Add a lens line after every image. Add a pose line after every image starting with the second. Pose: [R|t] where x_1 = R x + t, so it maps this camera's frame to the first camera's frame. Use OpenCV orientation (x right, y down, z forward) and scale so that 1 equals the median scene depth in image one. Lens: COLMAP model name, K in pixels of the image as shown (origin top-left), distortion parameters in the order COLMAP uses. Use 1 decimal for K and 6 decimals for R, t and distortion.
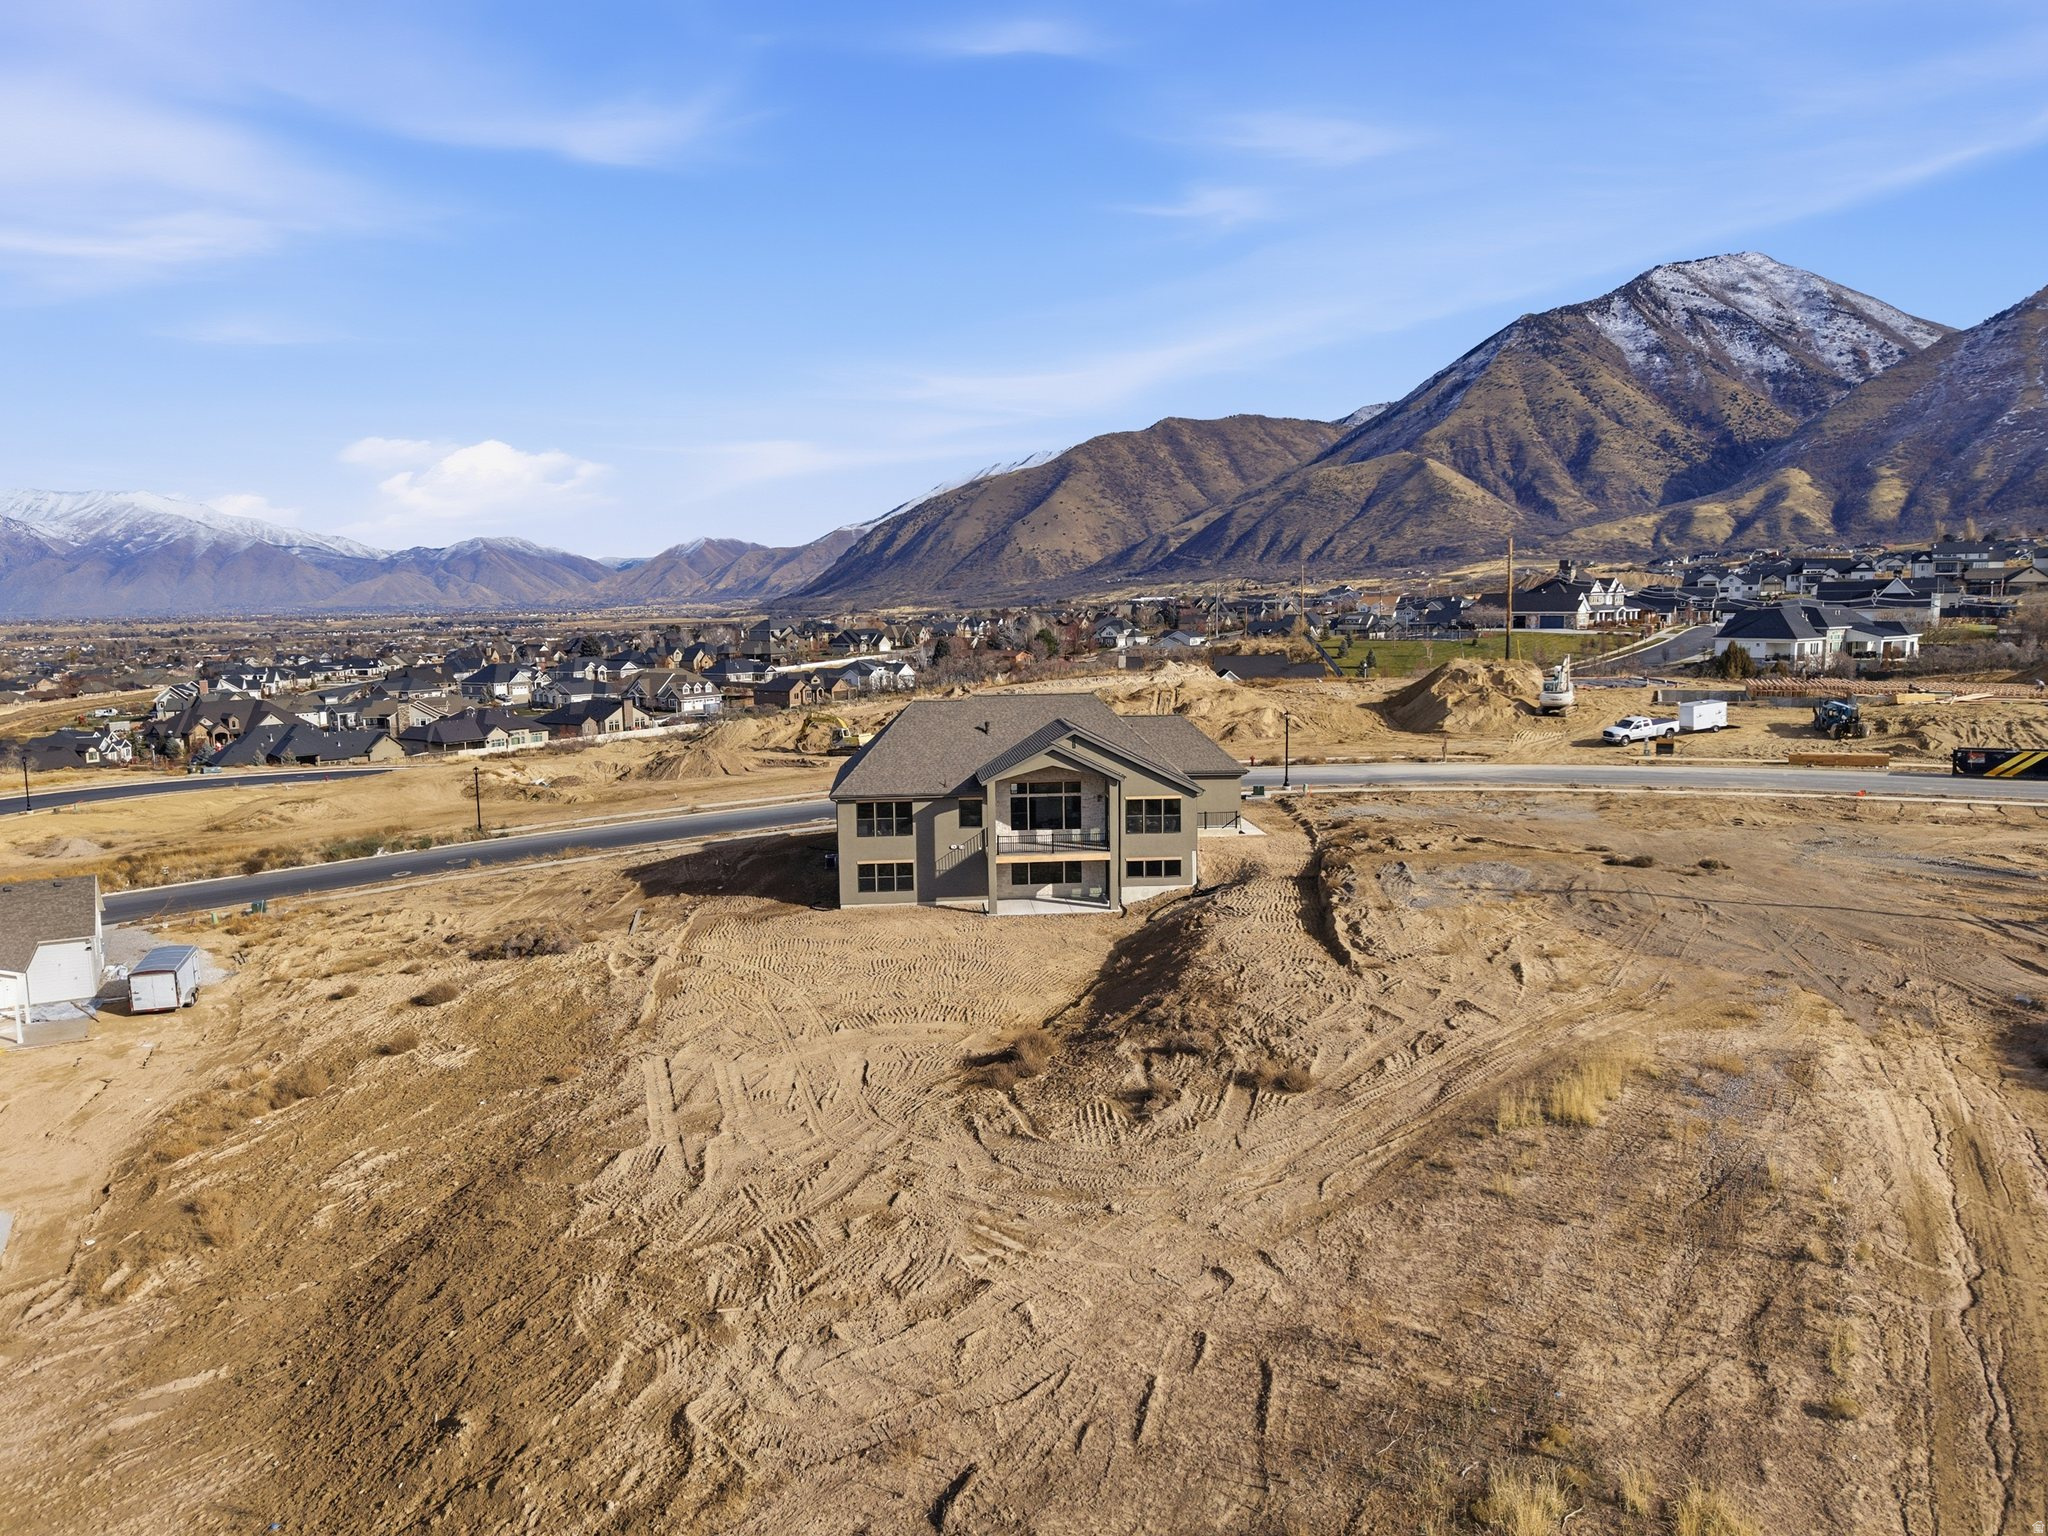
lens RADIAL K [[1369.1, 0, 1024.0], [0, 1369.1, 768.0], [0, 0, 1]] dist [0.038596, -0.048987]
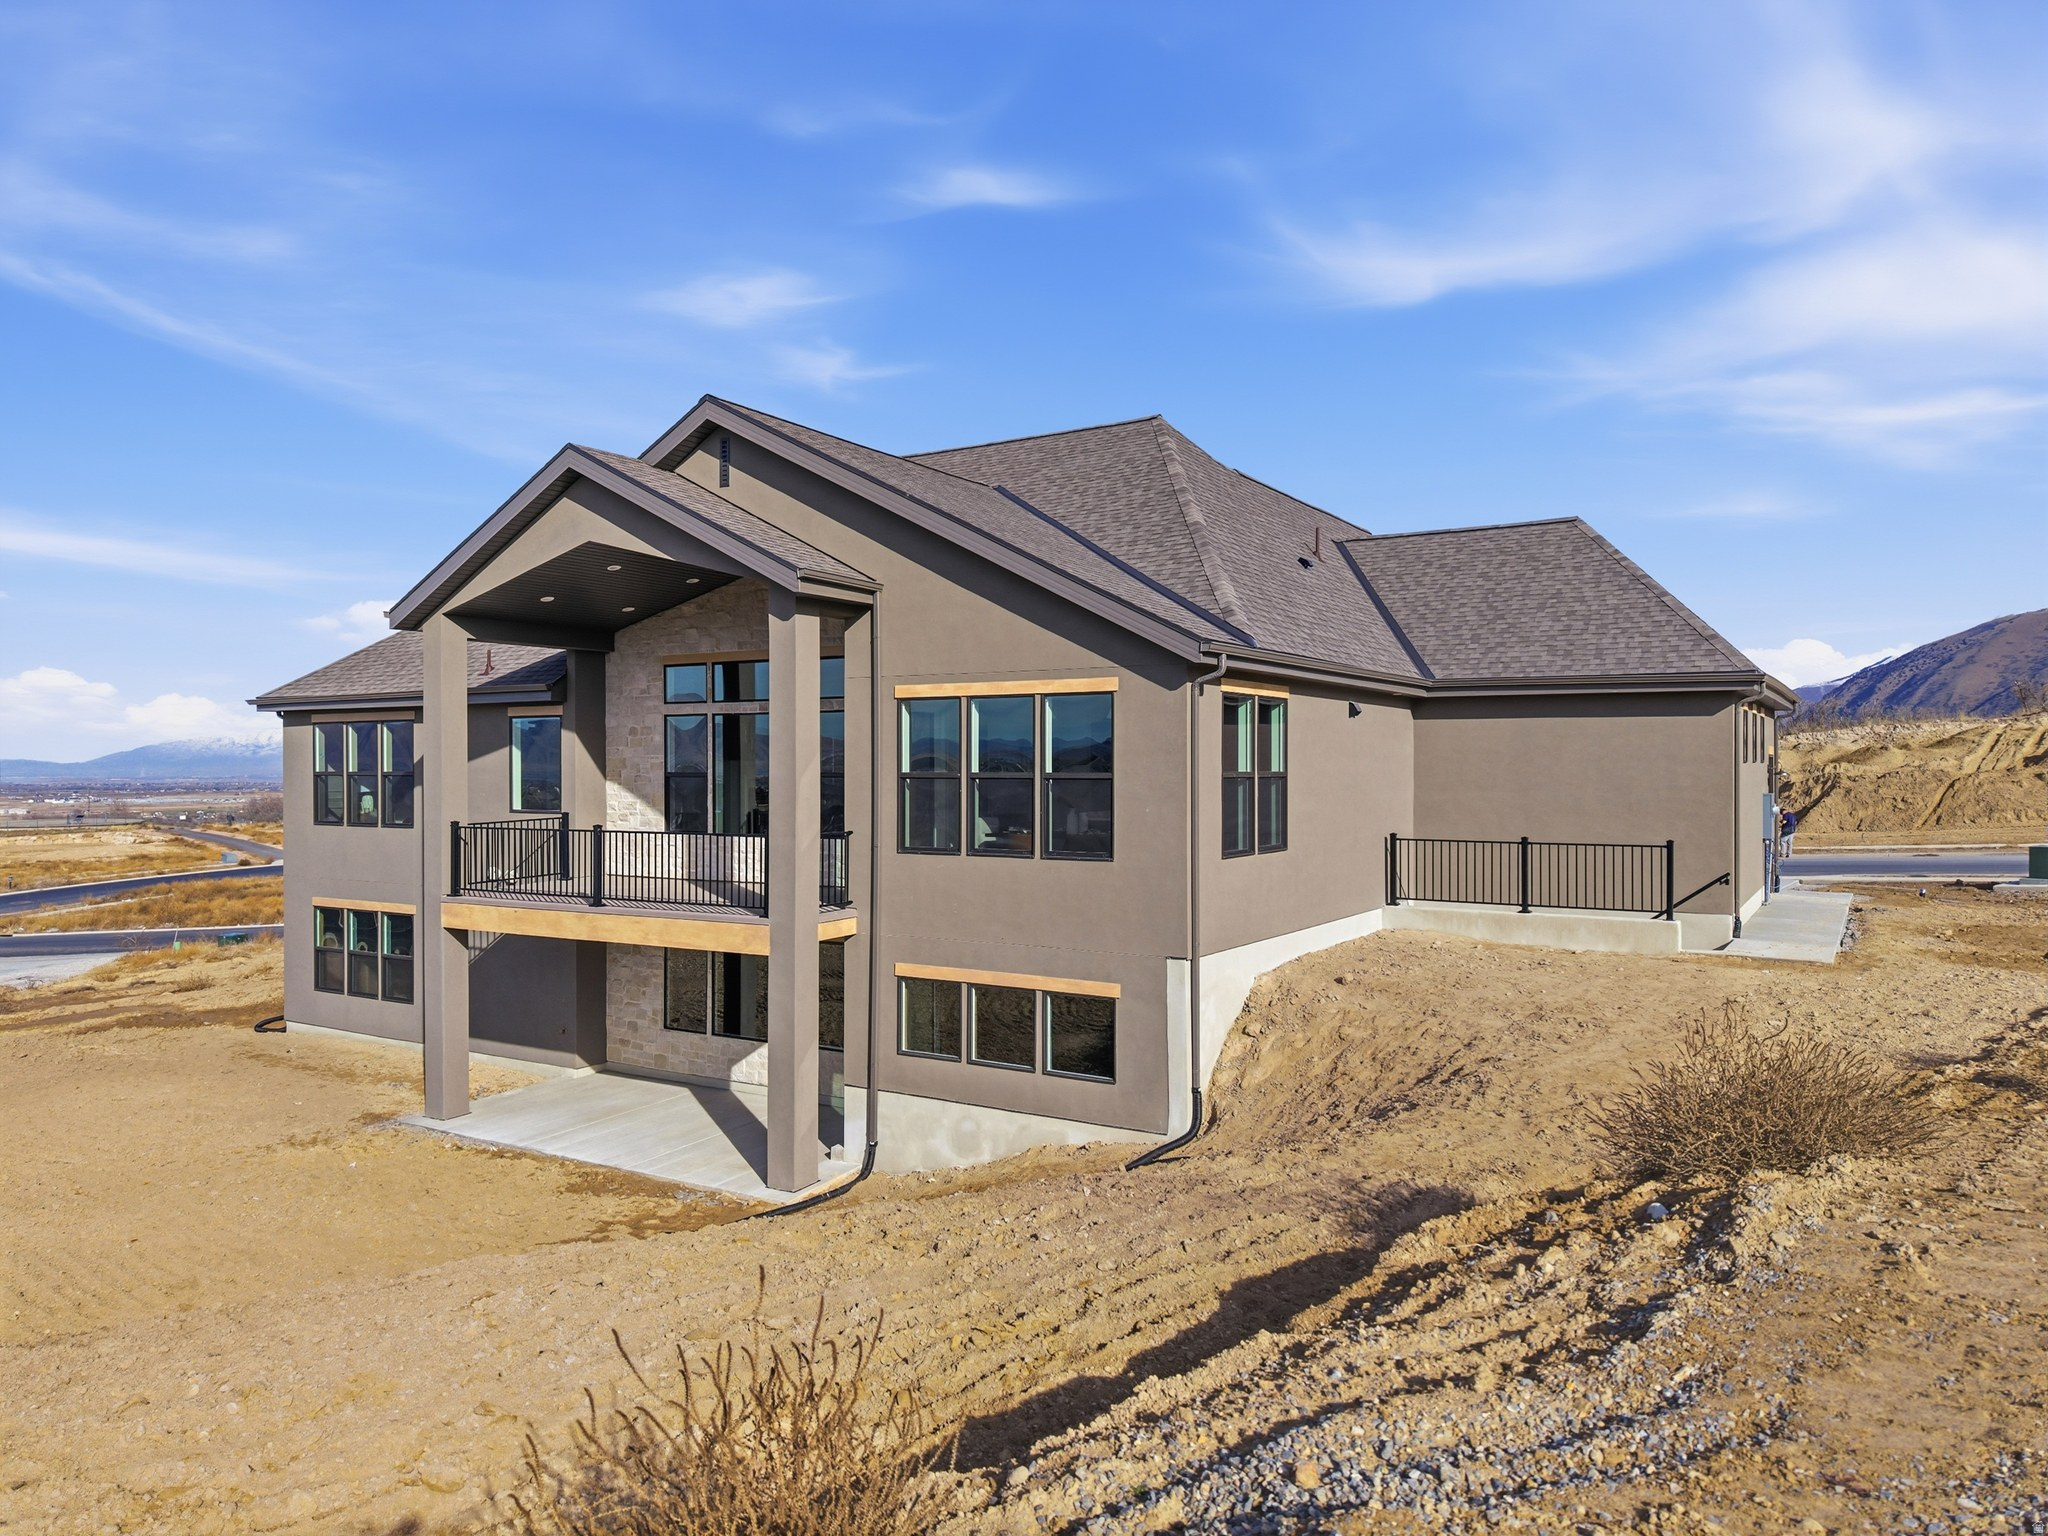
lens RADIAL K [[1369.1, 0, 1024.0], [0, 1369.1, 768.0], [0, 0, 1]] dist [0.038596, -0.048987]
pose [[0.799227, 0.012728, -0.600895, 0.223442], [-0.082584, 0.992619, -0.088816, 0.052204], [0.595329, 0.120609, 0.794378, 0.825248]]
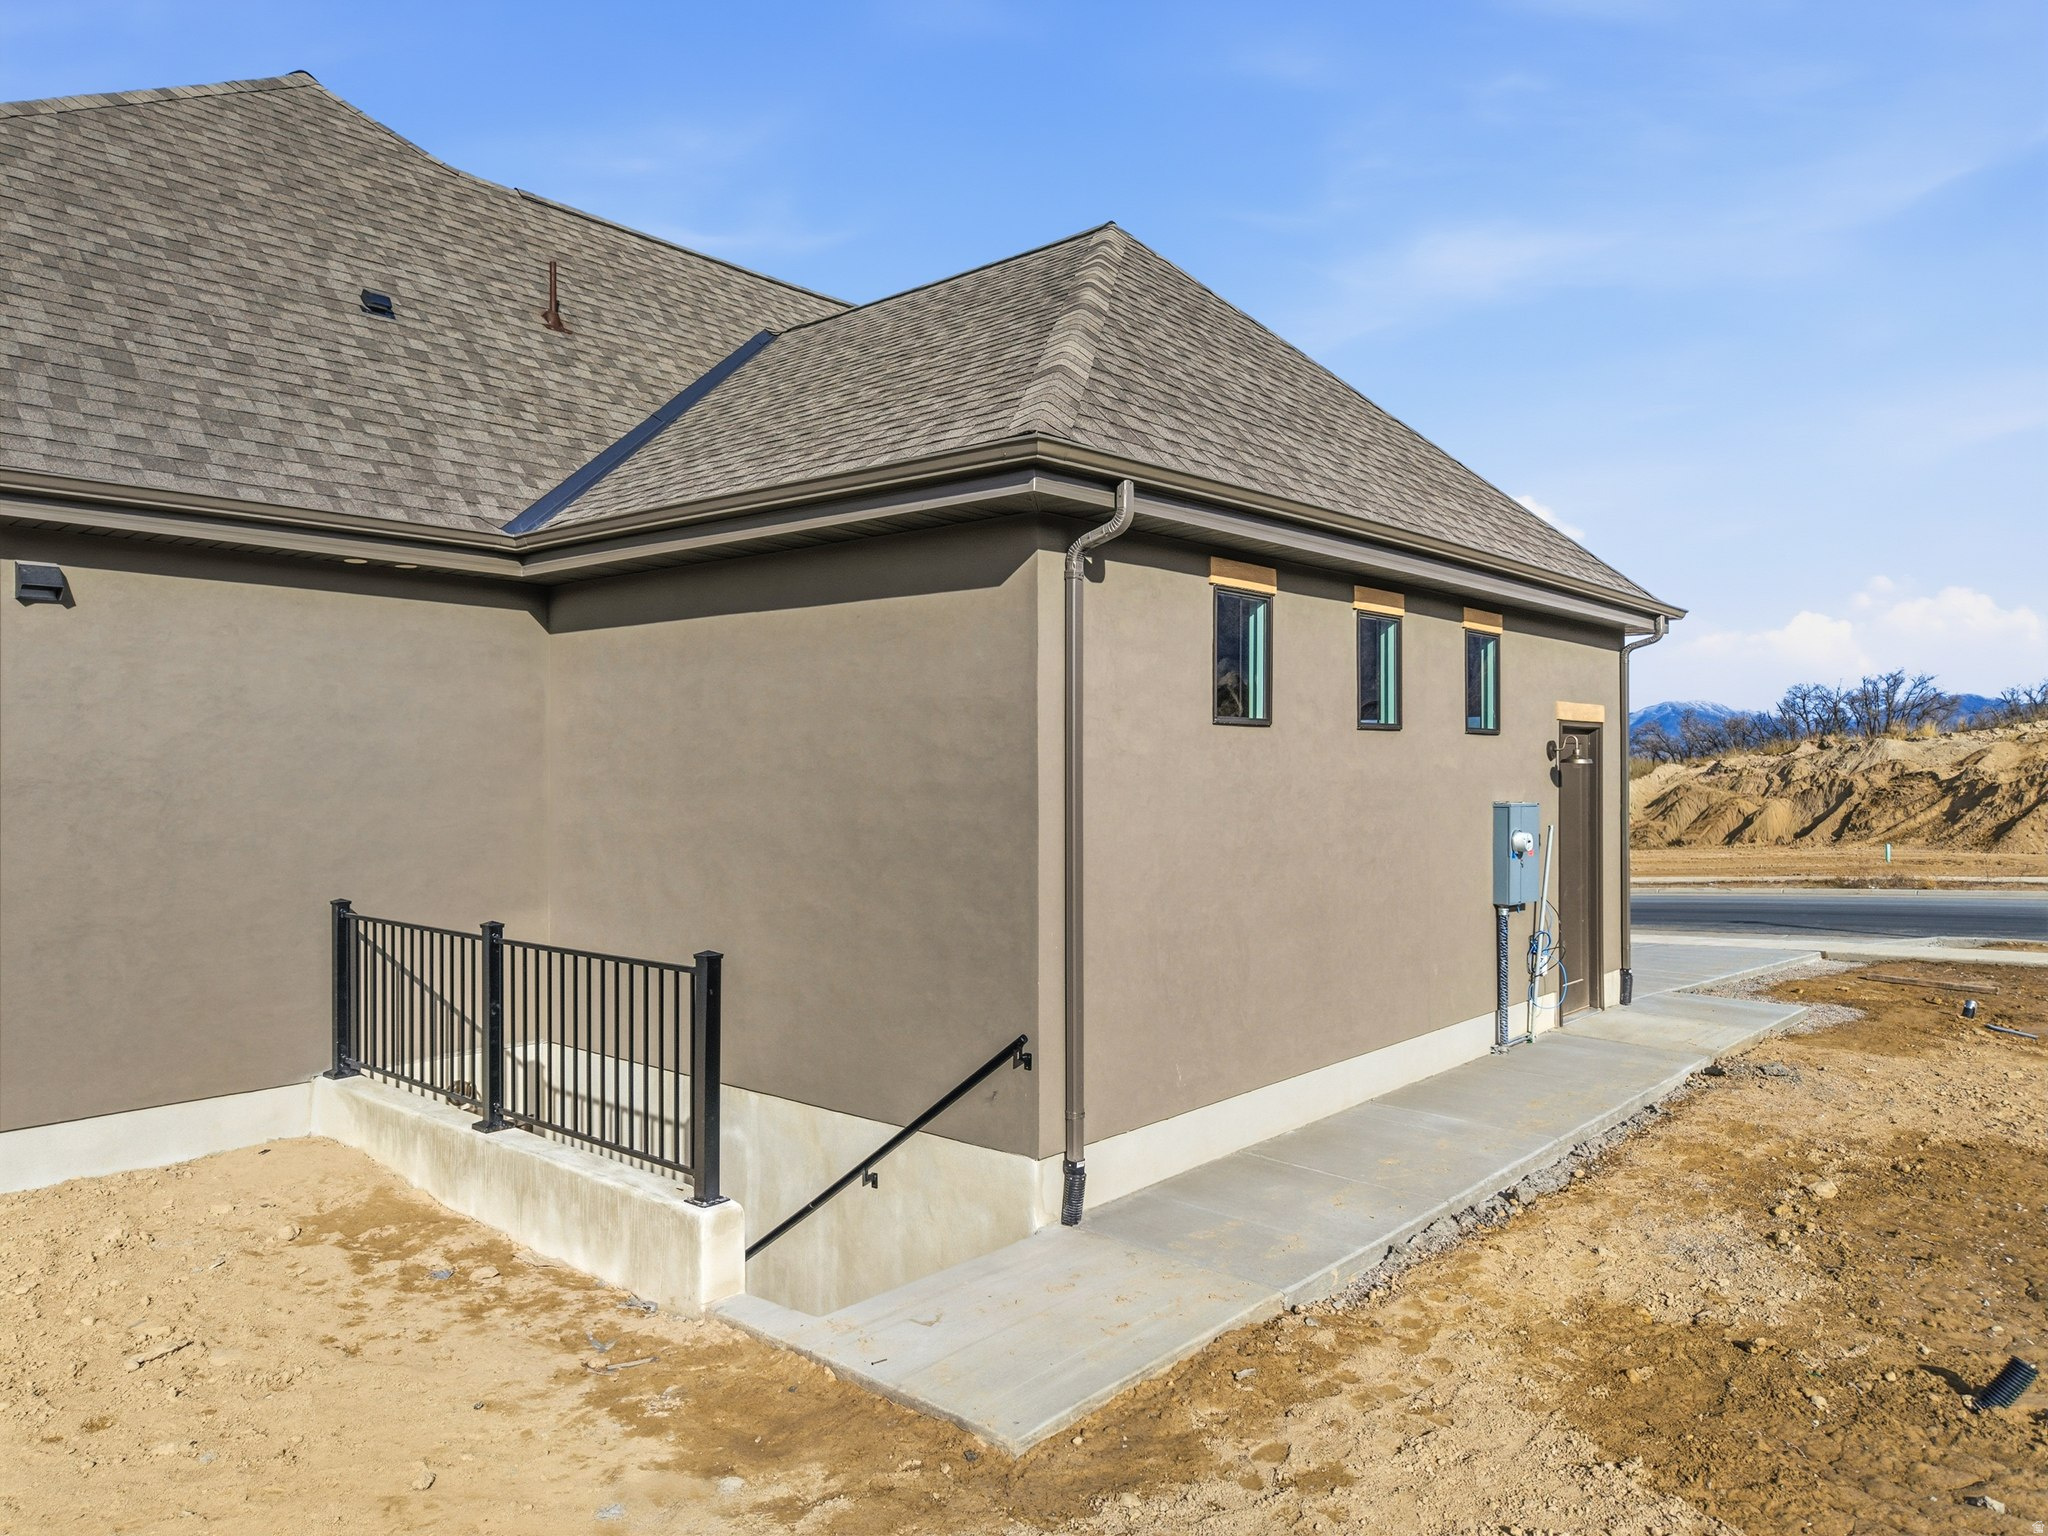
lens RADIAL K [[1369.1, 0, 1024.0], [0, 1369.1, 768.0], [0, 0, 1]] dist [0.038596, -0.048987]
pose [[0.693421, 0.009019, -0.720476, 0.237590], [-0.093174, 0.992649, -0.077249, 0.027887], [0.714483, 0.120696, 0.689164, 1.044124]]
